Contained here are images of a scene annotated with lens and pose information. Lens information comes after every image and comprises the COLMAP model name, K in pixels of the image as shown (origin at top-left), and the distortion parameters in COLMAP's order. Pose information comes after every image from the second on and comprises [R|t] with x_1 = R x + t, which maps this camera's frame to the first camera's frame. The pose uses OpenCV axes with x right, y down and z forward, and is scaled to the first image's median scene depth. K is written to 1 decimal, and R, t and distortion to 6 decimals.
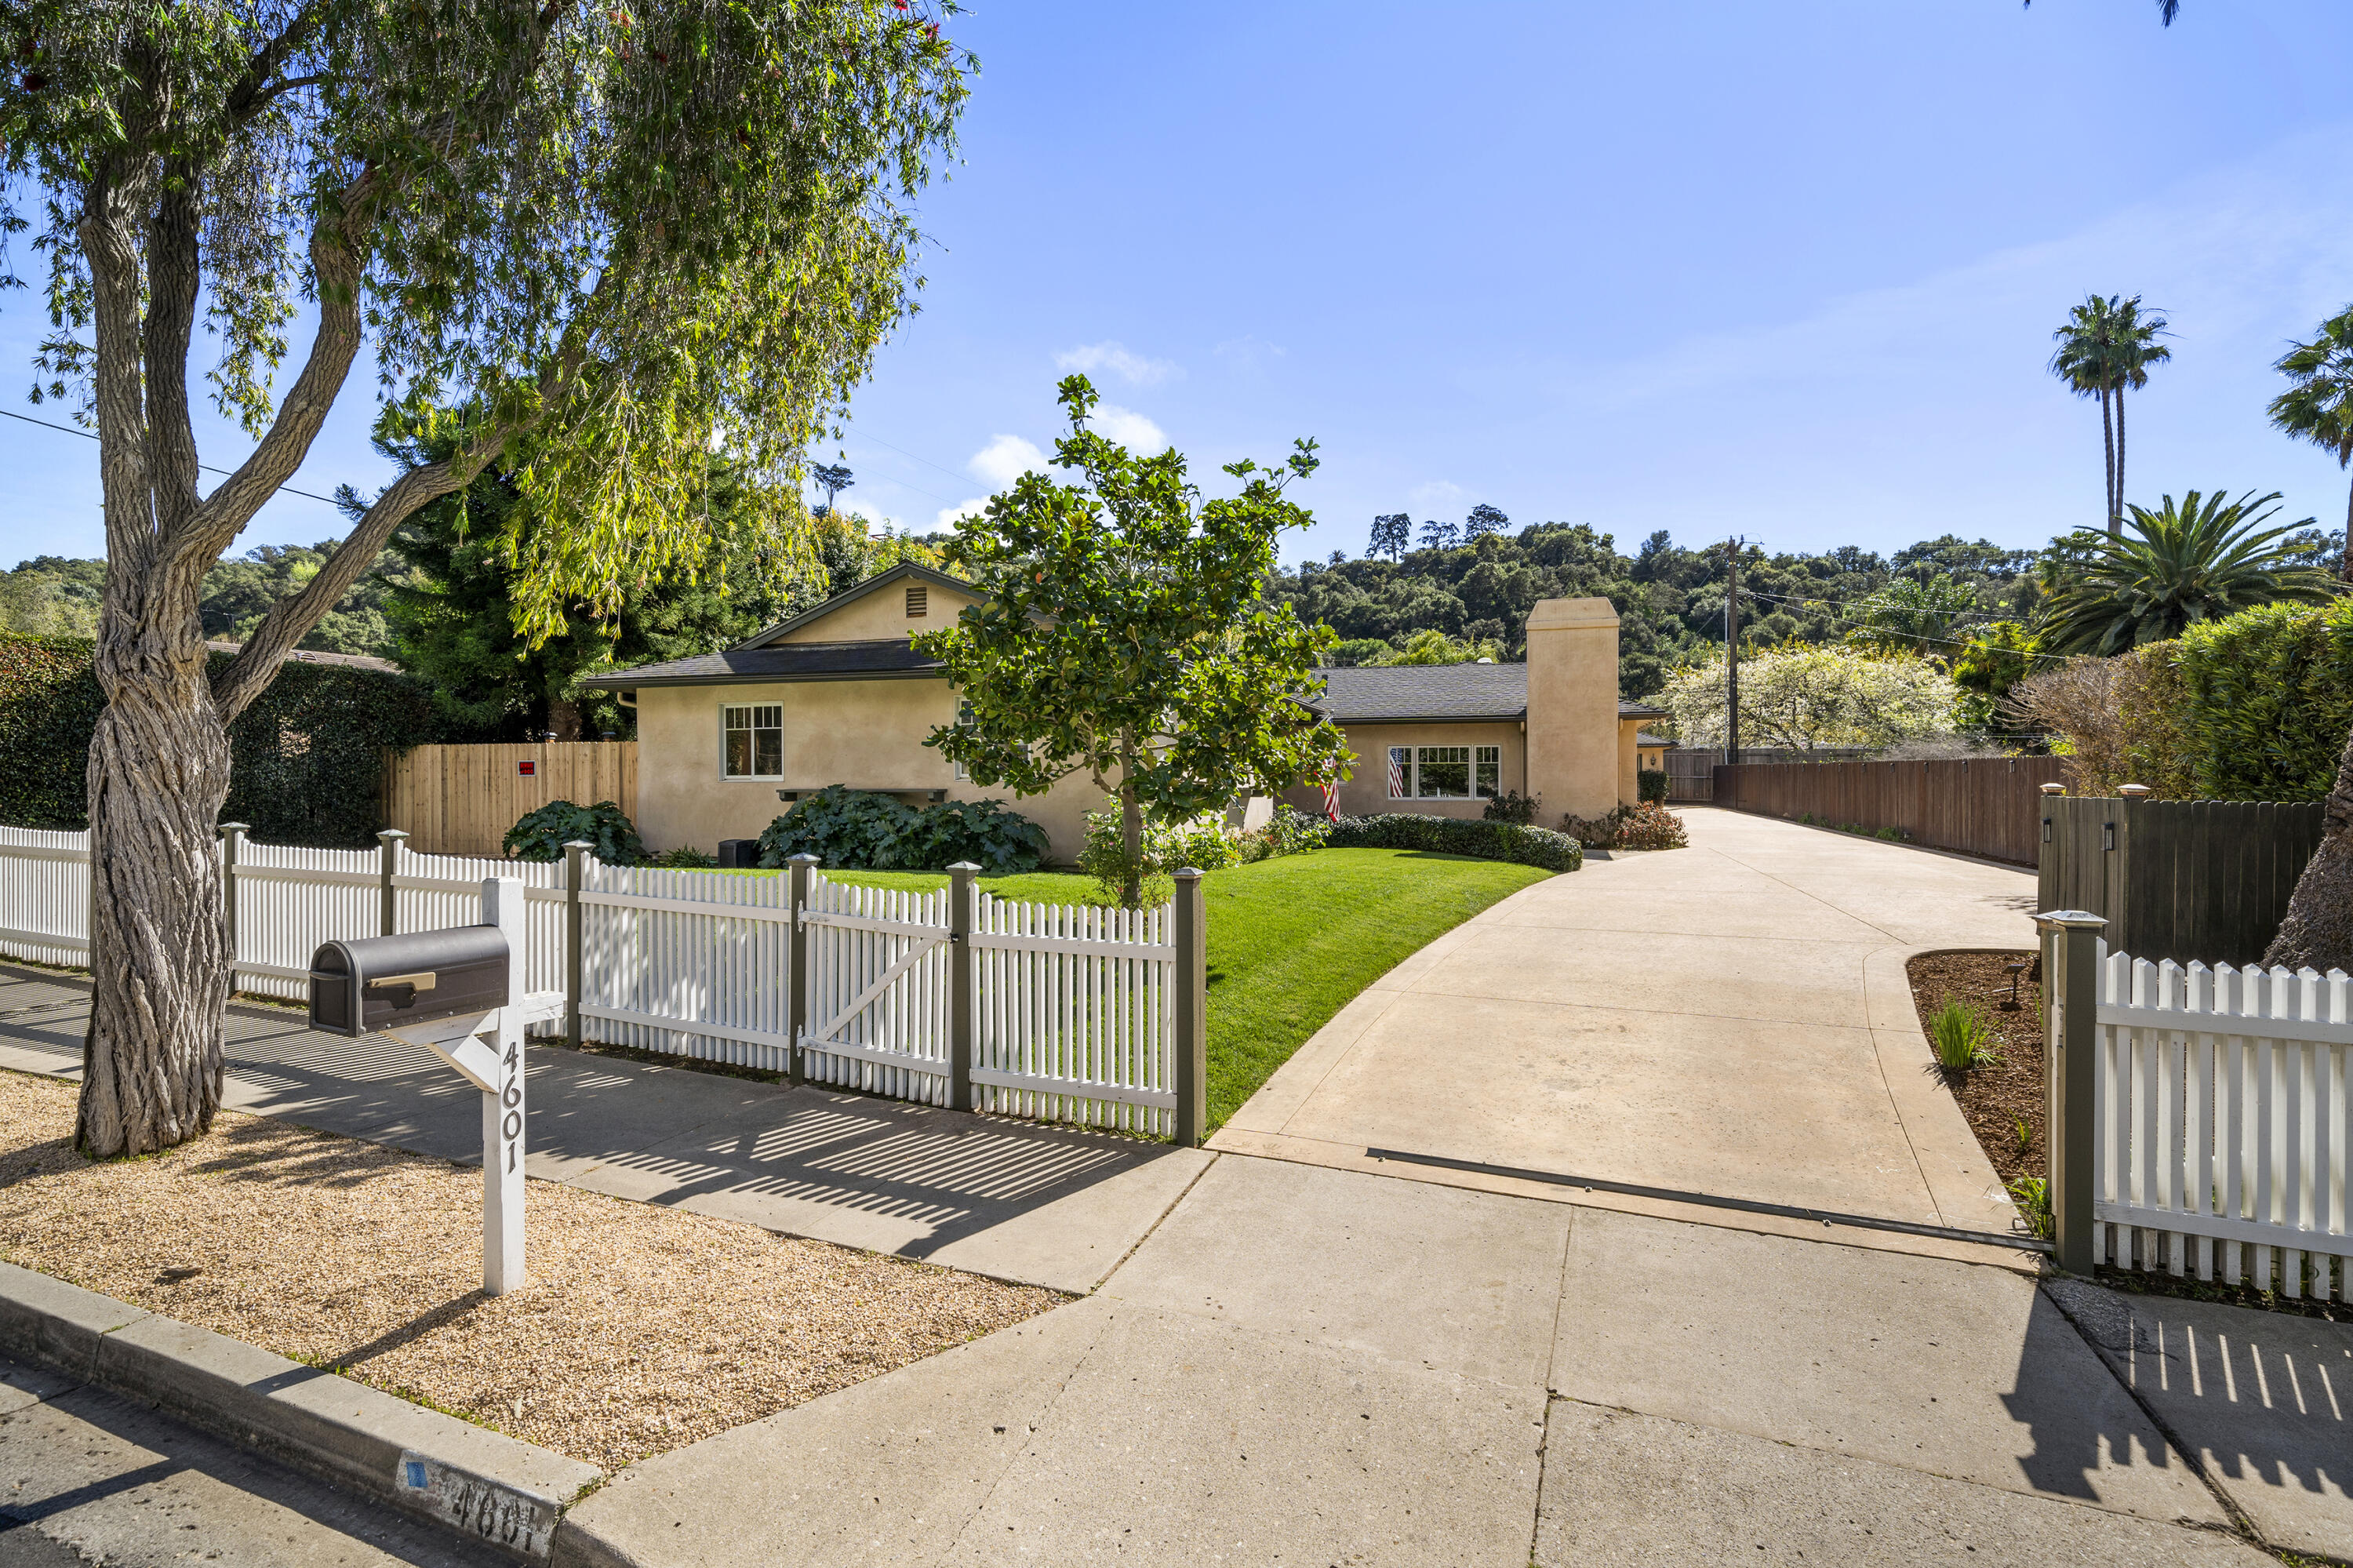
lens RADIAL K [[1095.4, 0, 1178.9], [0, 1095.4, 779.0], [0, 0, 1]] dist [-0.008077, -0.000019]
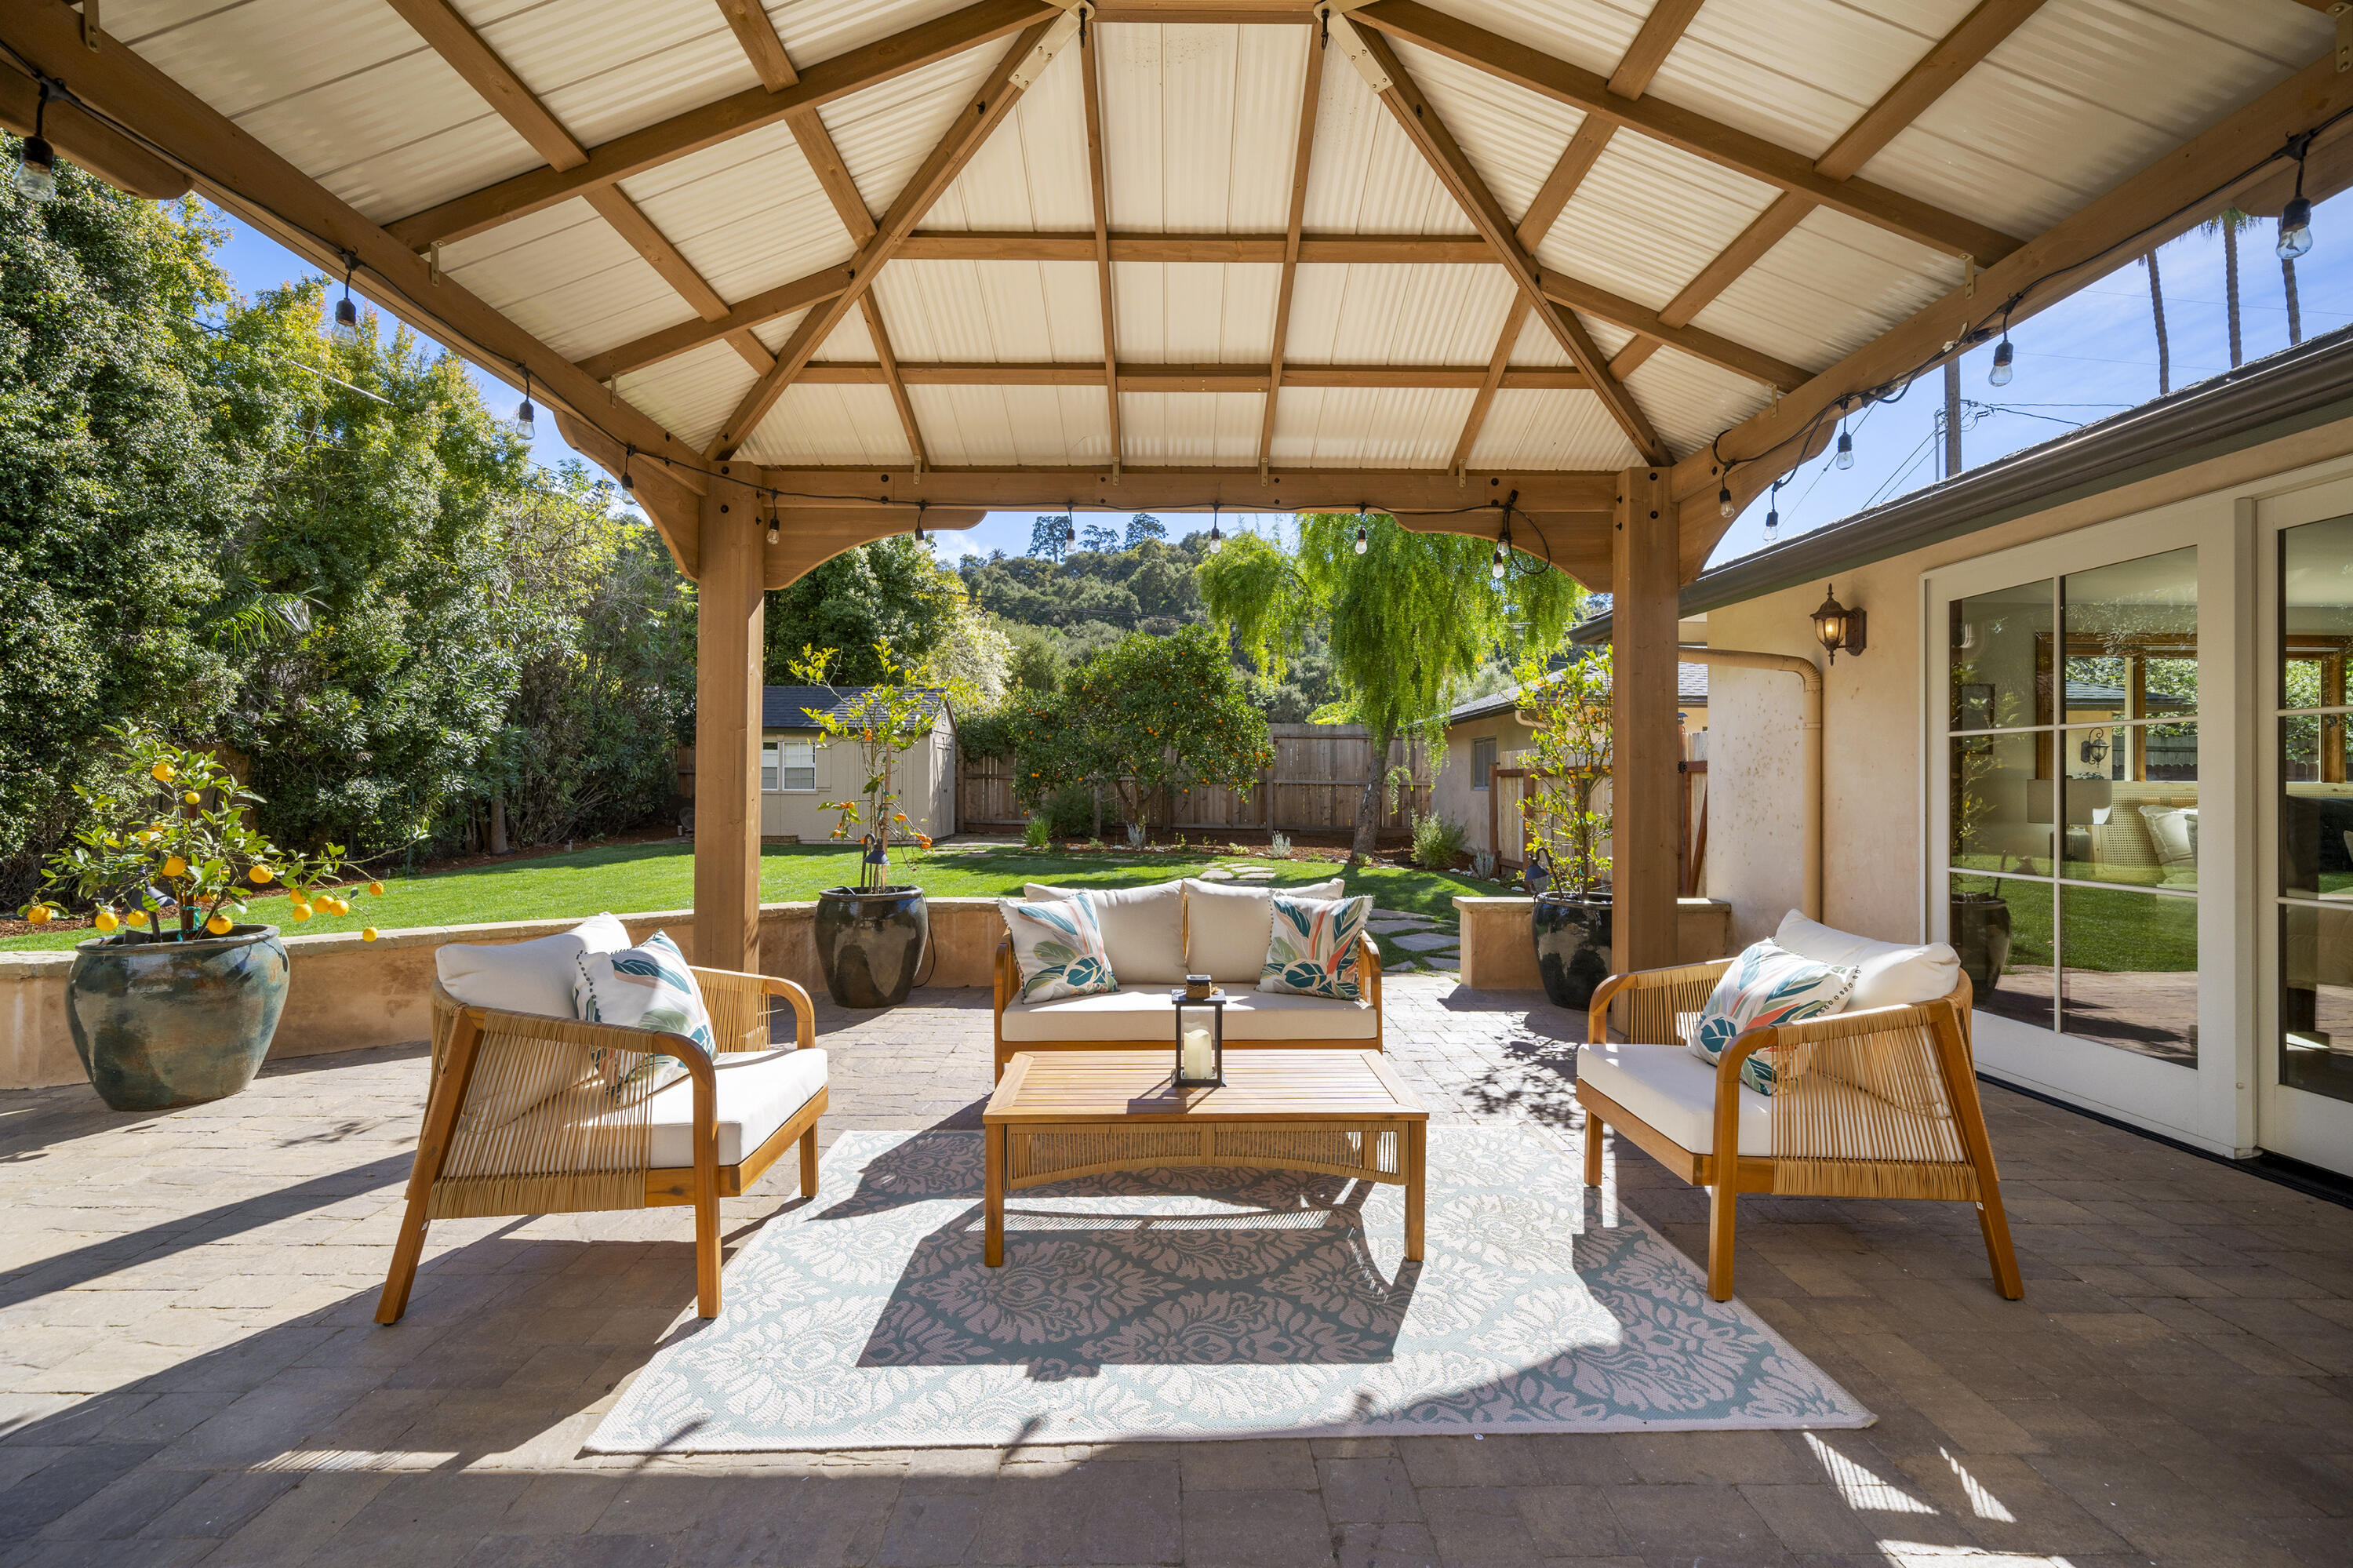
lens RADIAL K [[1013.4, 0, 1178.7], [0, 1013.4, 777.8], [0, 0, 1]] dist [0.002153, 0.000510]
pose [[0.946155, 0.006404, 0.323651, 0.007128], [-0.005313, 0.999977, -0.004257, -0.000427], [-0.323671, 0.002308, 0.946167, 0.115382]]
